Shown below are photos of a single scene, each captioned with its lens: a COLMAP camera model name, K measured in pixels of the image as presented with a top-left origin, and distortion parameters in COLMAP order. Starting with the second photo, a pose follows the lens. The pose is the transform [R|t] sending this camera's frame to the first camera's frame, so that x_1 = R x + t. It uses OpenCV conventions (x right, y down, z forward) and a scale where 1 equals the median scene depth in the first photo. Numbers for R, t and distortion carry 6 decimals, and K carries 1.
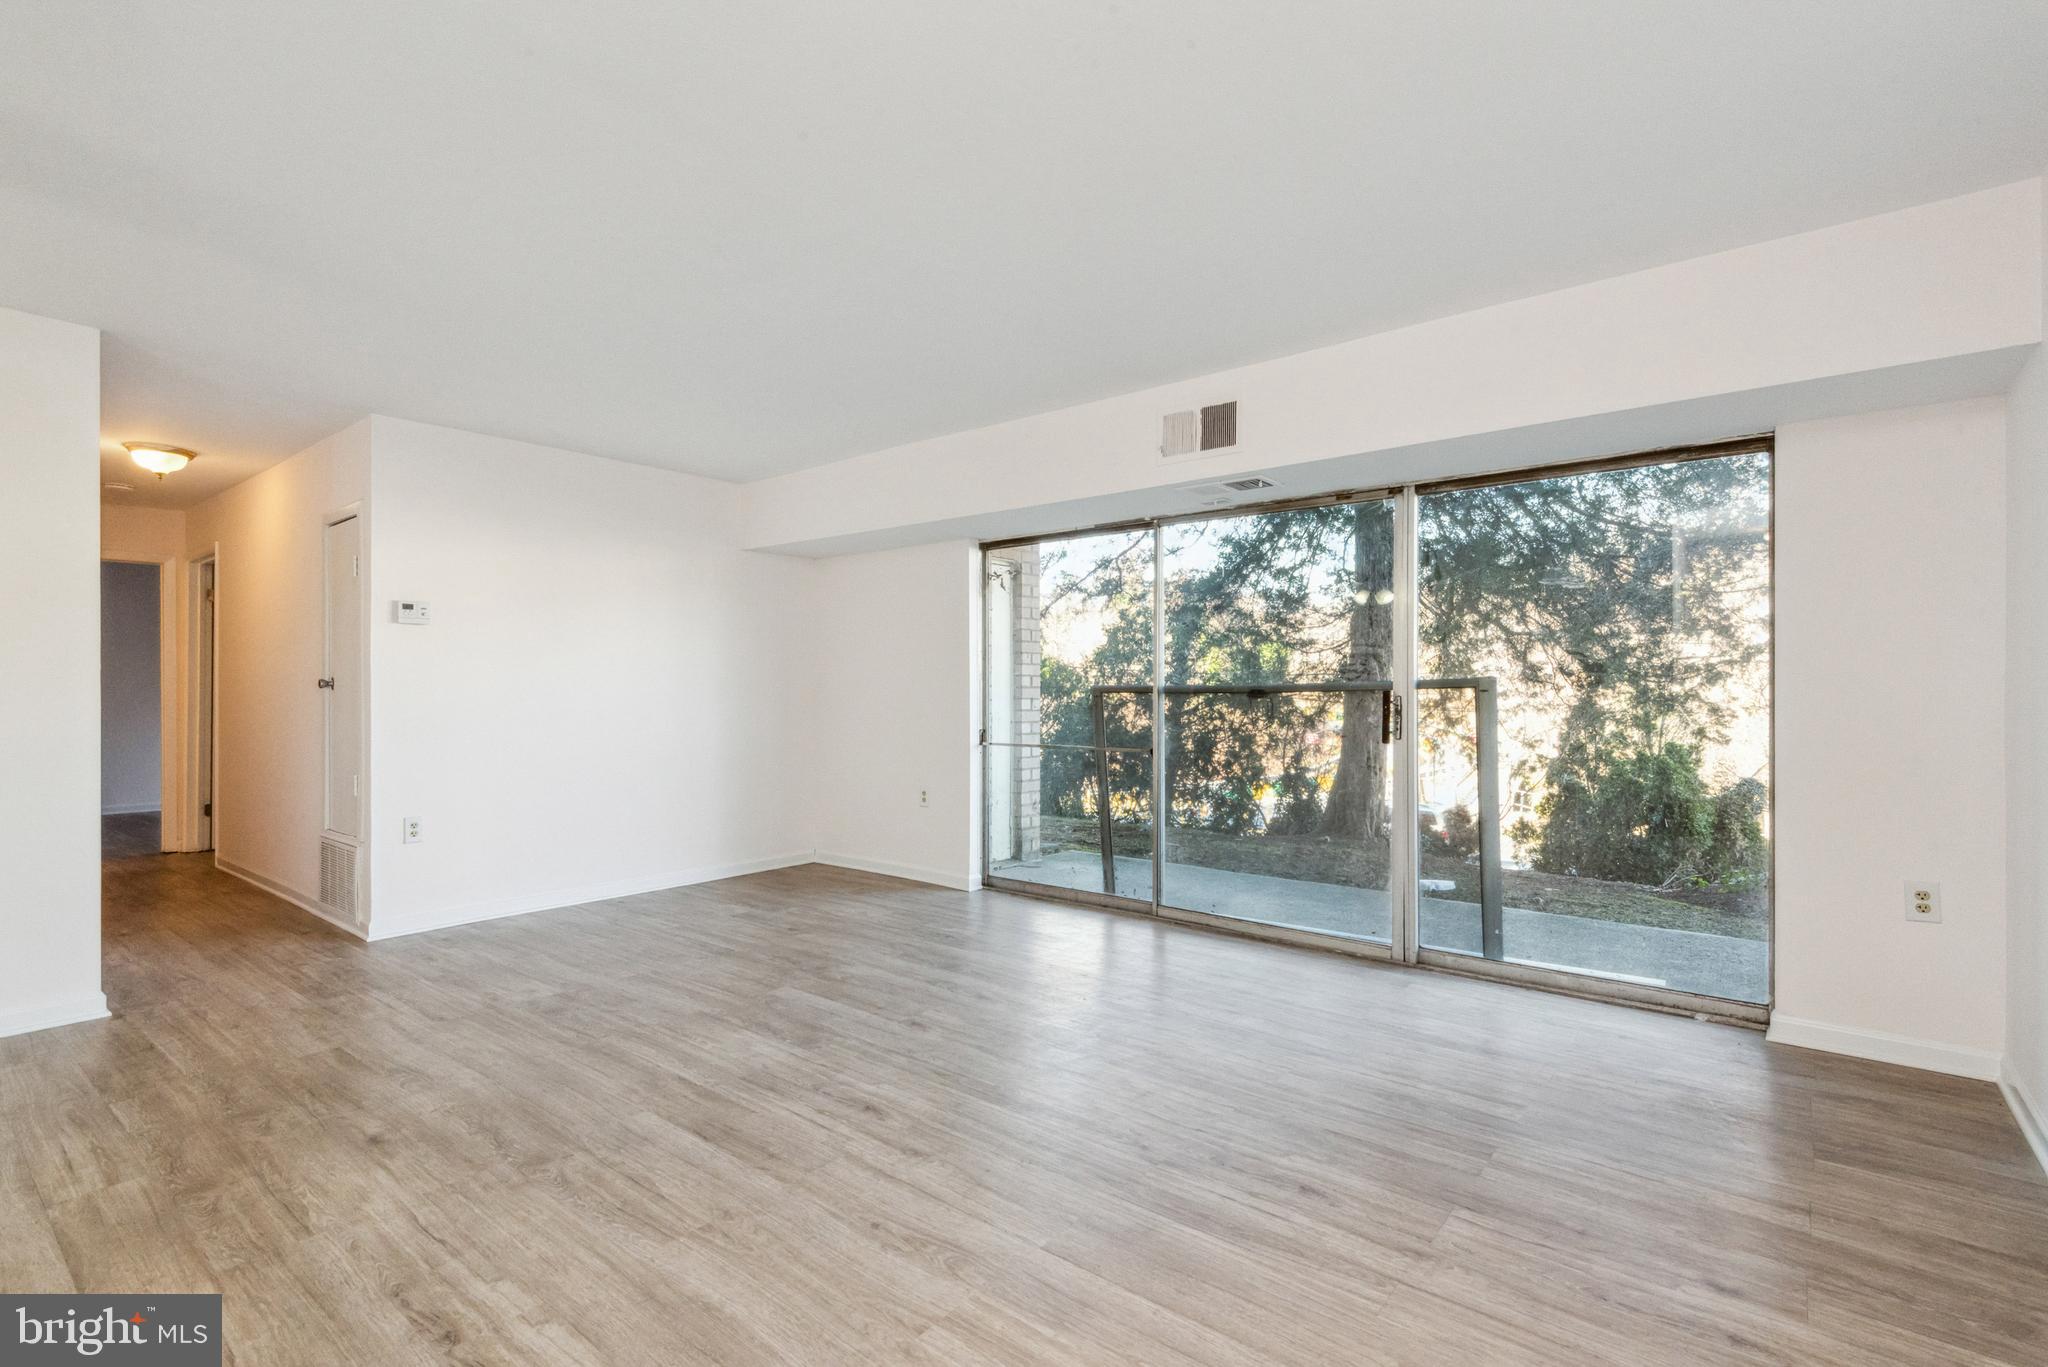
lens RADIAL K [[955.8, 0, 998.3], [0, 955.8, 676.7], [0, 0, 1]] dist [0.001055, -0.000542]
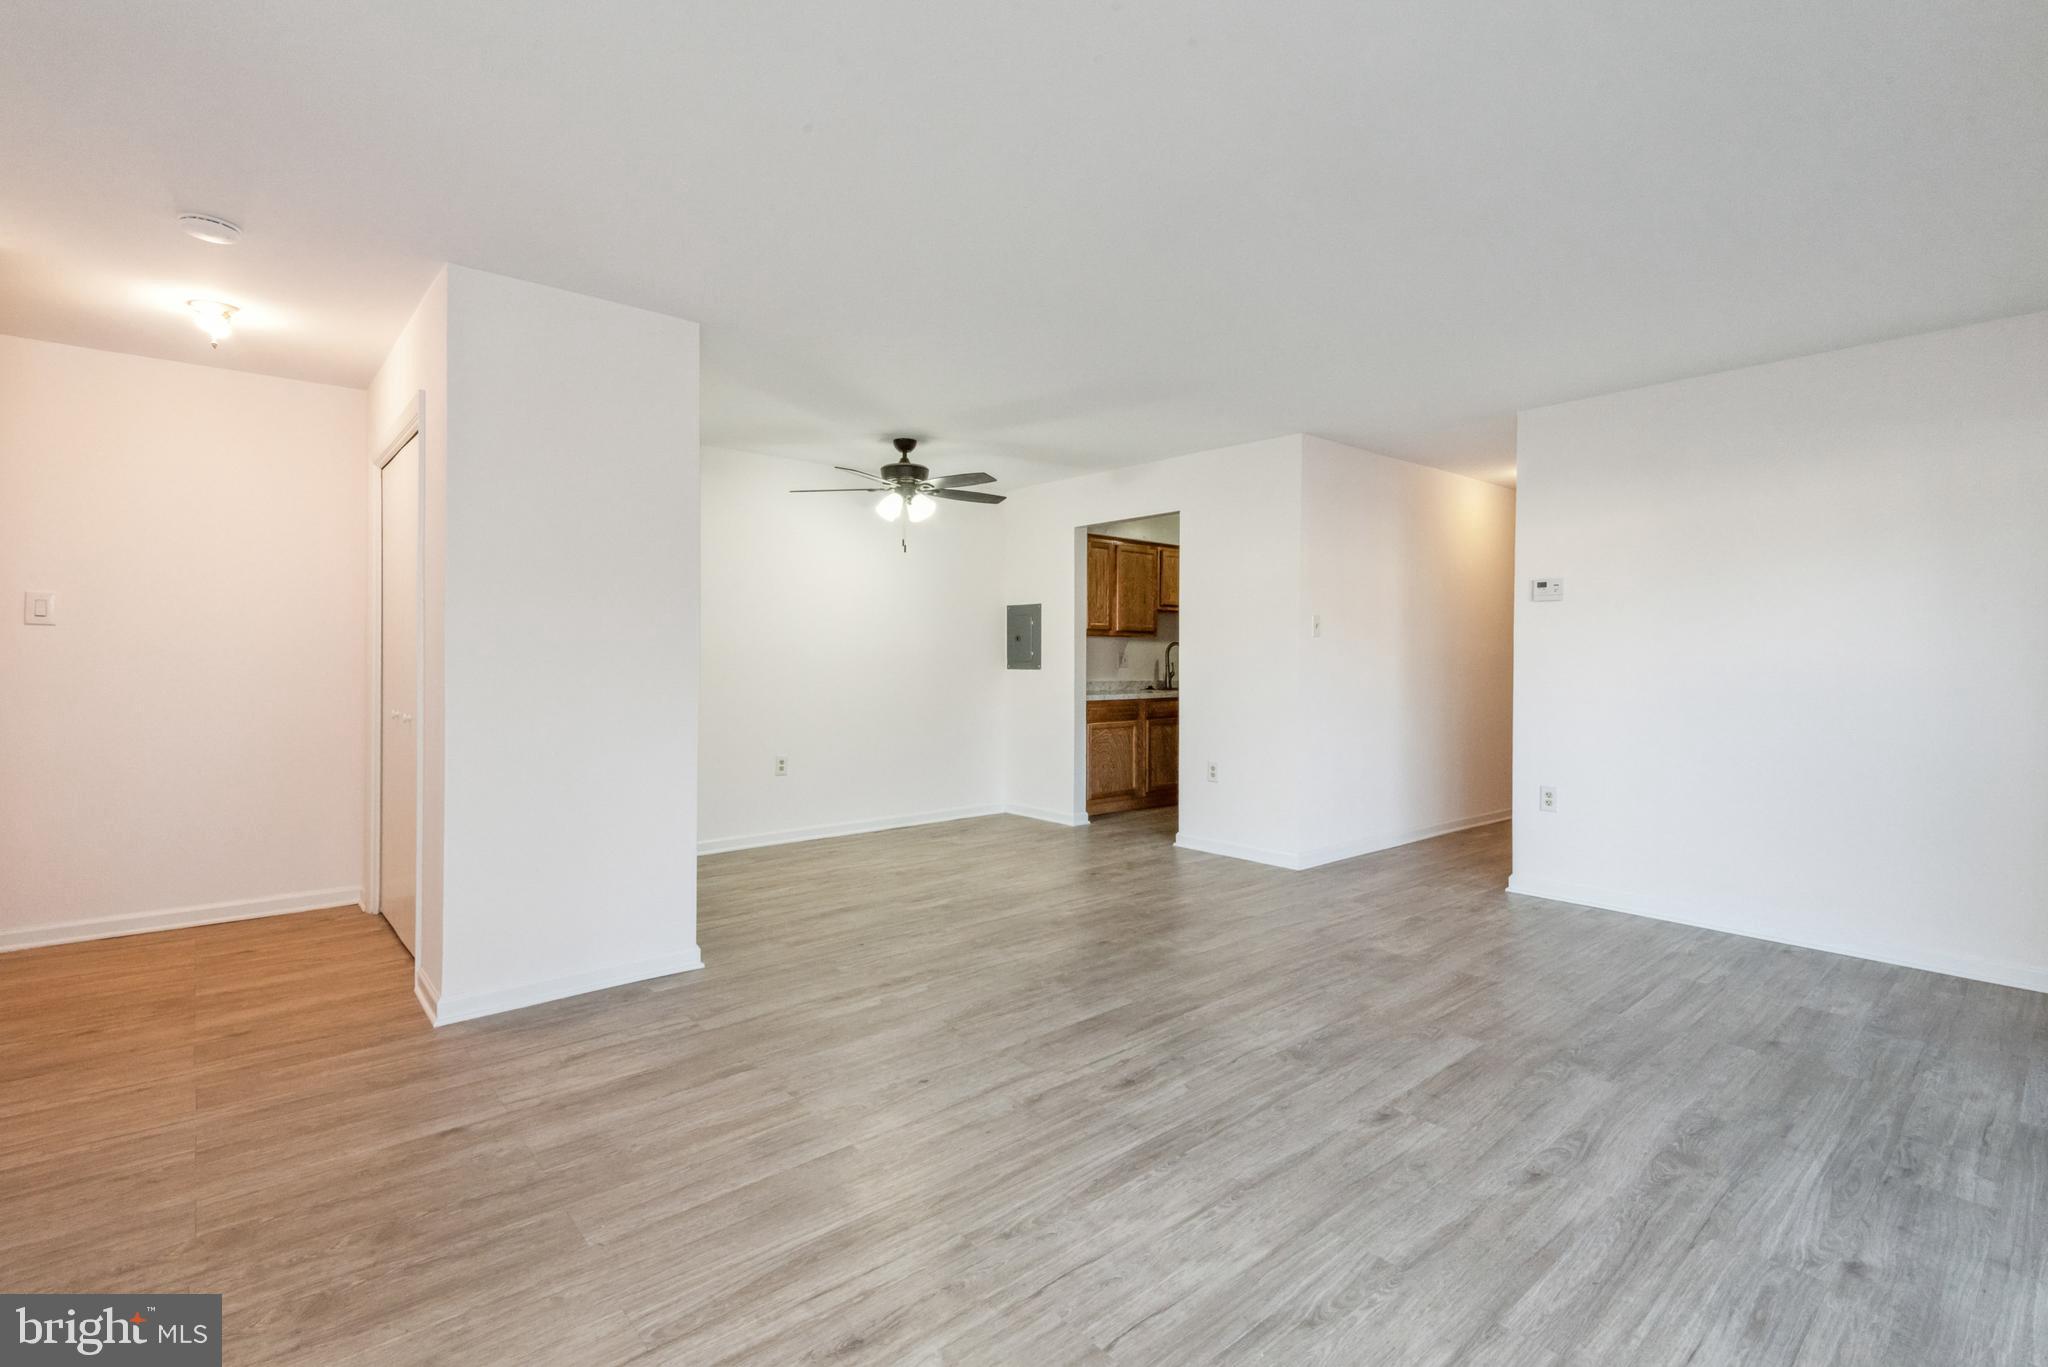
lens RADIAL K [[954.6, 0, 1026.2], [0, 954.6, 651.6], [0, 0, 1]] dist [0.001508, -0.000208]
pose [[-0.161109, 0.002285, -0.986934, 0.734399], [-0.002320, 0.999994, 0.002694, -0.001492], [0.986934, 0.002724, -0.161103, 0.890605]]
